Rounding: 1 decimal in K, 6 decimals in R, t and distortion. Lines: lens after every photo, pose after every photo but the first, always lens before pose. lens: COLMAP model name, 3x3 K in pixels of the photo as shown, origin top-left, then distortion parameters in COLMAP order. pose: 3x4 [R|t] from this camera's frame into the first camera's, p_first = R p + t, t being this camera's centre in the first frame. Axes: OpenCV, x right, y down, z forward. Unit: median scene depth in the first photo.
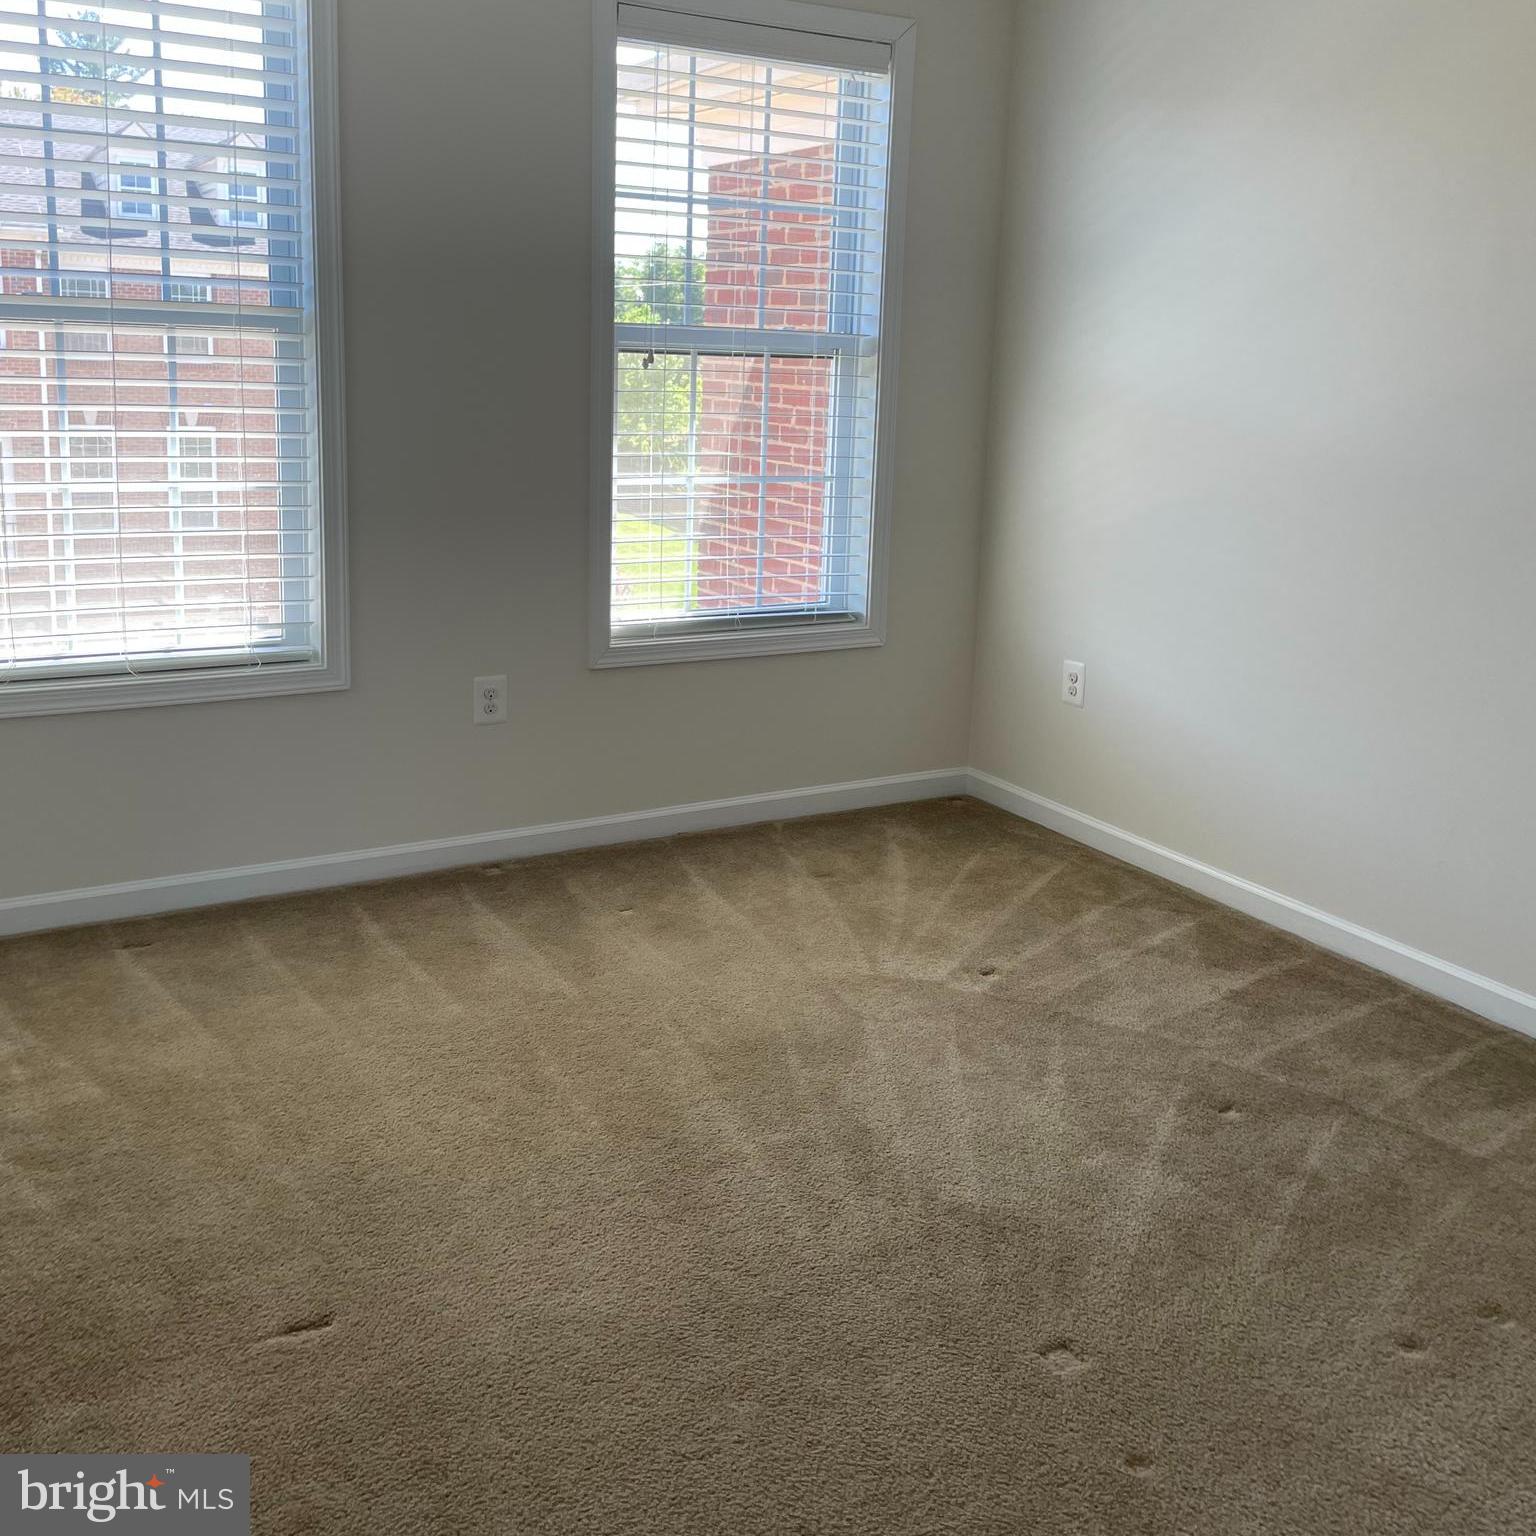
lens RADIAL K [[1557.2, 0, 768.0], [0, 1557.2, 768.0], [0, 0, 1]] dist [0.123581, -0.178622]
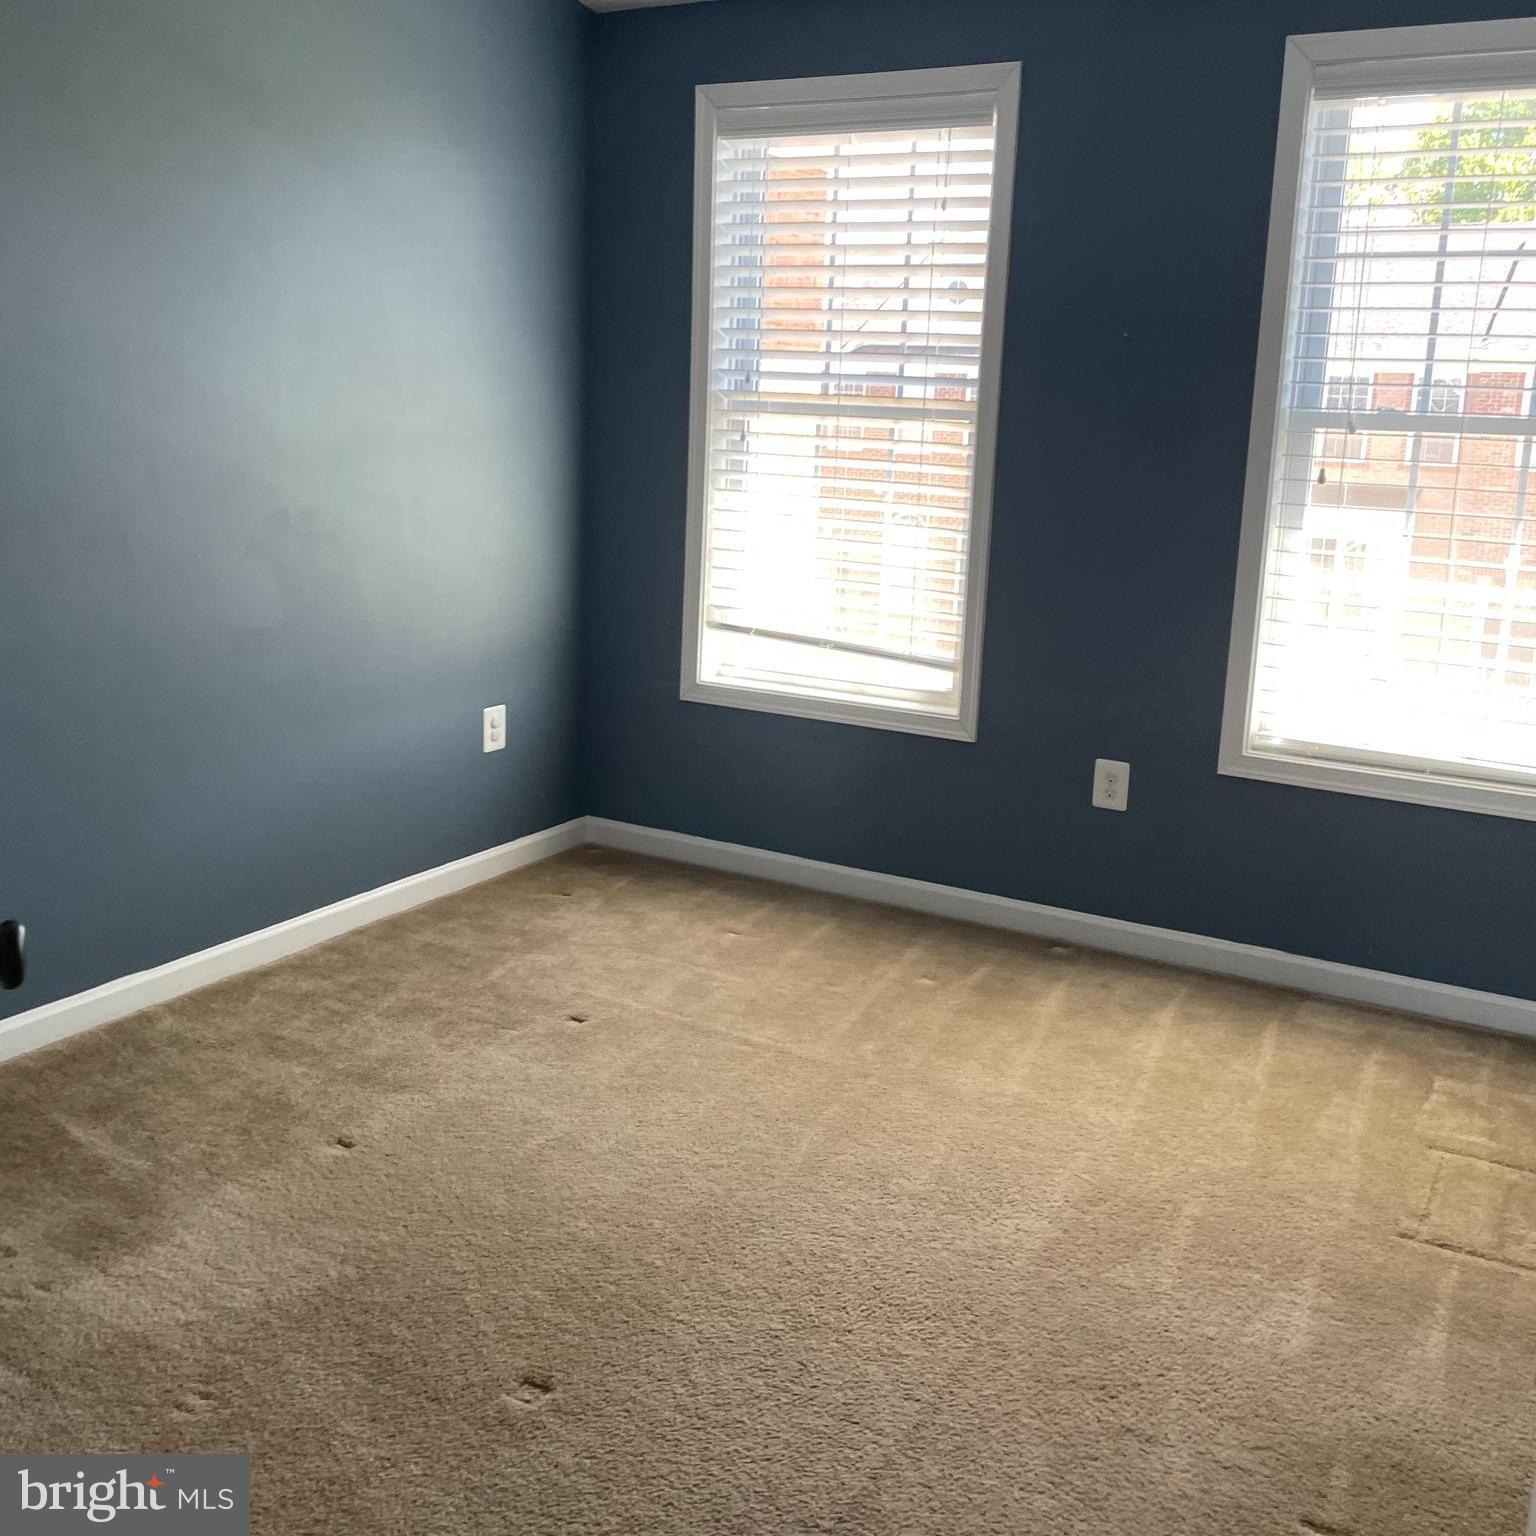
lens RADIAL K [[1557.2, 0, 768.0], [0, 1557.2, 768.0], [0, 0, 1]] dist [0.123581, -0.178622]
pose [[0.471373, 0.181420, -0.863073, 0.671044], [-0.249555, 0.966056, 0.066771, -0.080589], [0.845890, 0.183910, 0.500647, 0.384027]]
